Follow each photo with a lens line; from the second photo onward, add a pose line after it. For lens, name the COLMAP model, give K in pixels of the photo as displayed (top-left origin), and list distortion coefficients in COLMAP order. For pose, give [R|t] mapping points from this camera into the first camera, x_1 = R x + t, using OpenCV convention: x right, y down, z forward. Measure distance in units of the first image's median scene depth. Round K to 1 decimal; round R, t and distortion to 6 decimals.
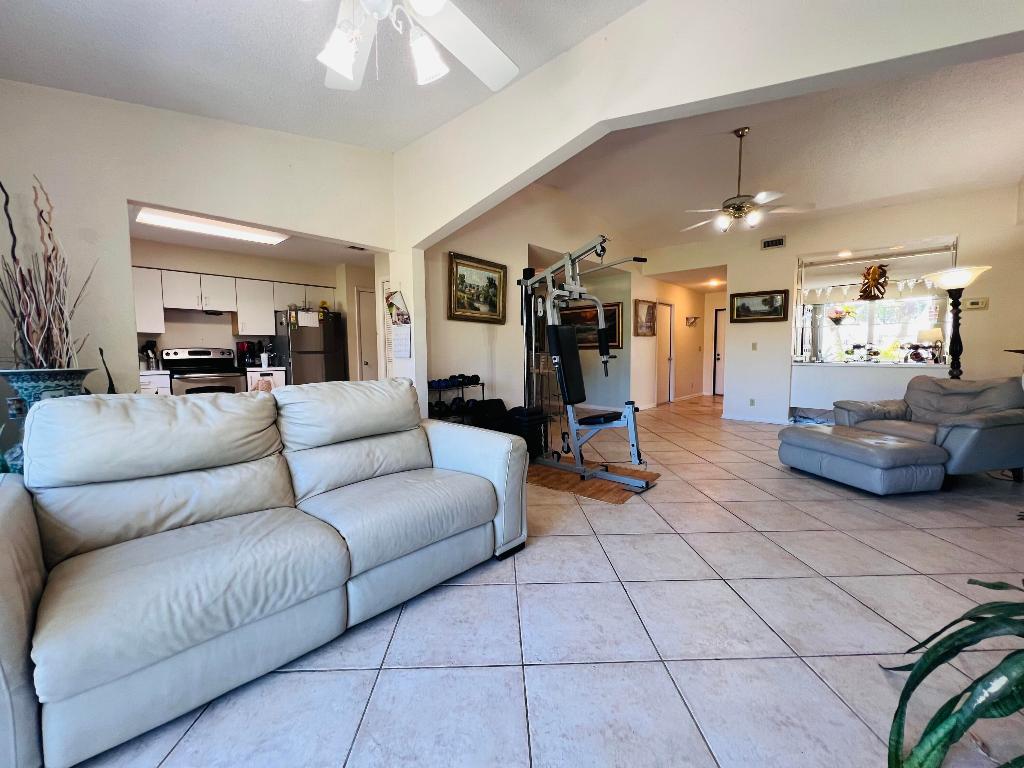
lens RADIAL K [[407.5, 0, 514.9], [0, 407.5, 381.1], [0, 0, 1]] dist [-0.000556, -0.000101]
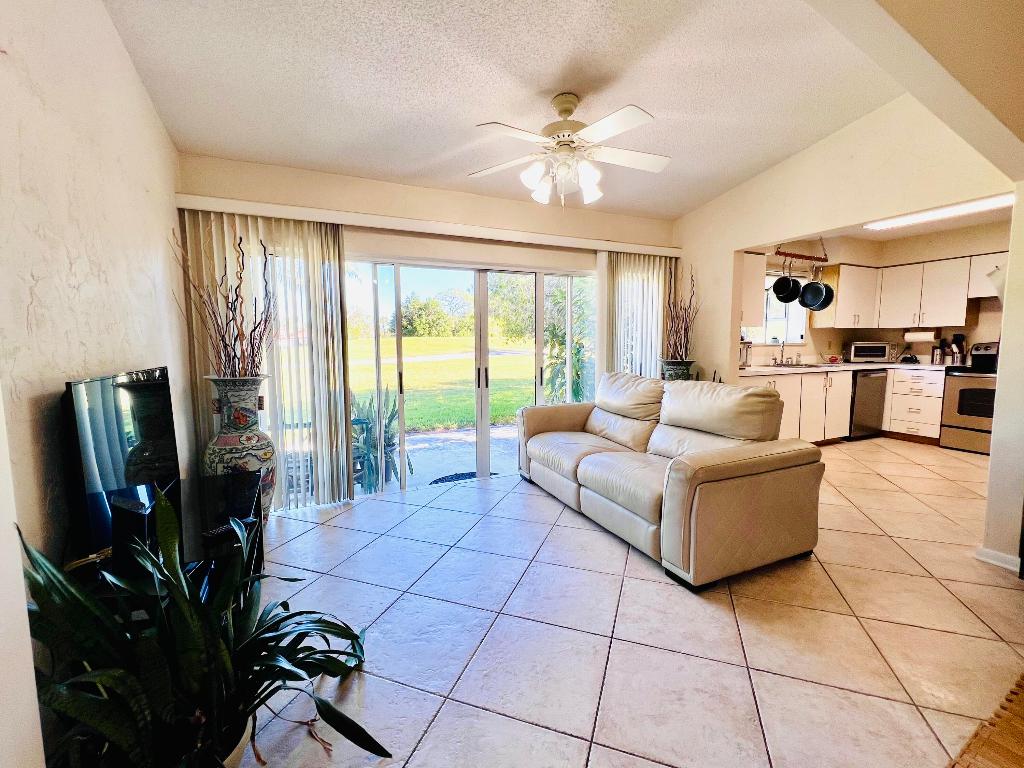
lens RADIAL K [[434.4, 0, 509.4], [0, 434.4, 381.1], [0, 0, 1]] dist [-0.000516, -0.000445]
pose [[-0.364043, 0.093553, -0.926672, 0.136144], [-0.057596, 0.990777, 0.122652, -0.017597], [0.929600, 0.098023, -0.355297, 0.127555]]
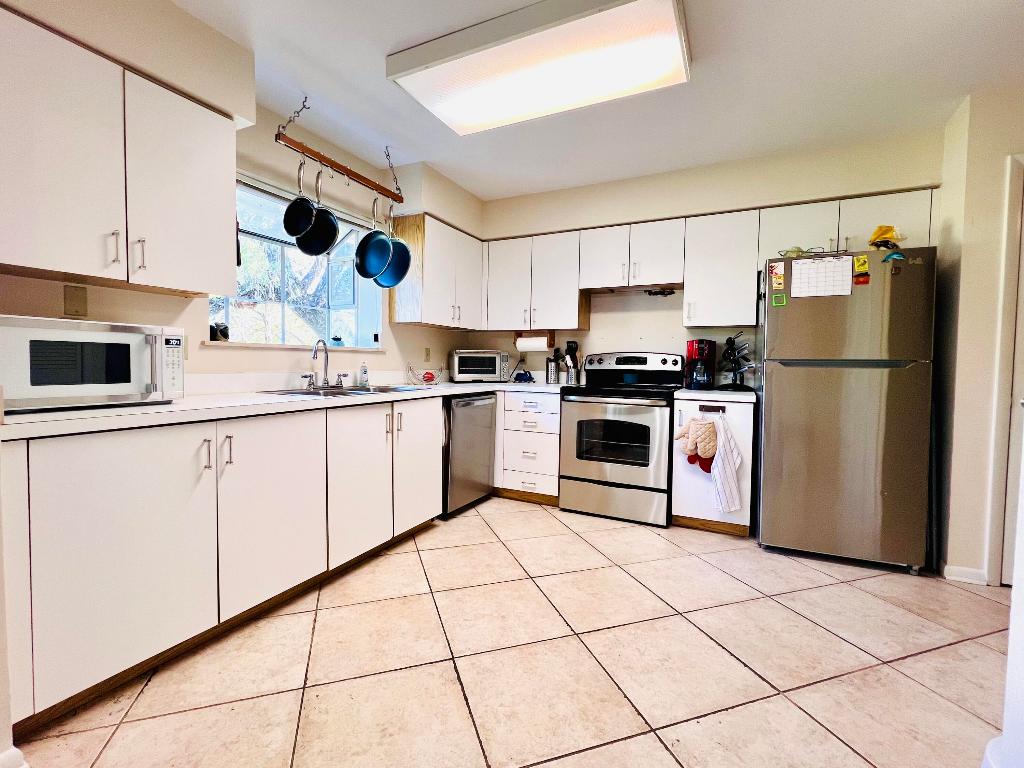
lens RADIAL K [[445.8, 0, 509.5], [0, 445.8, 379.3], [0, 0, 1]] dist [-0.001674, 0.000000]
pose [[0.292891, 0.048555, -0.954912, -0.067863], [-0.085627, 0.996029, 0.024382, -0.014622], [0.952304, 0.074625, 0.295885, 0.218777]]
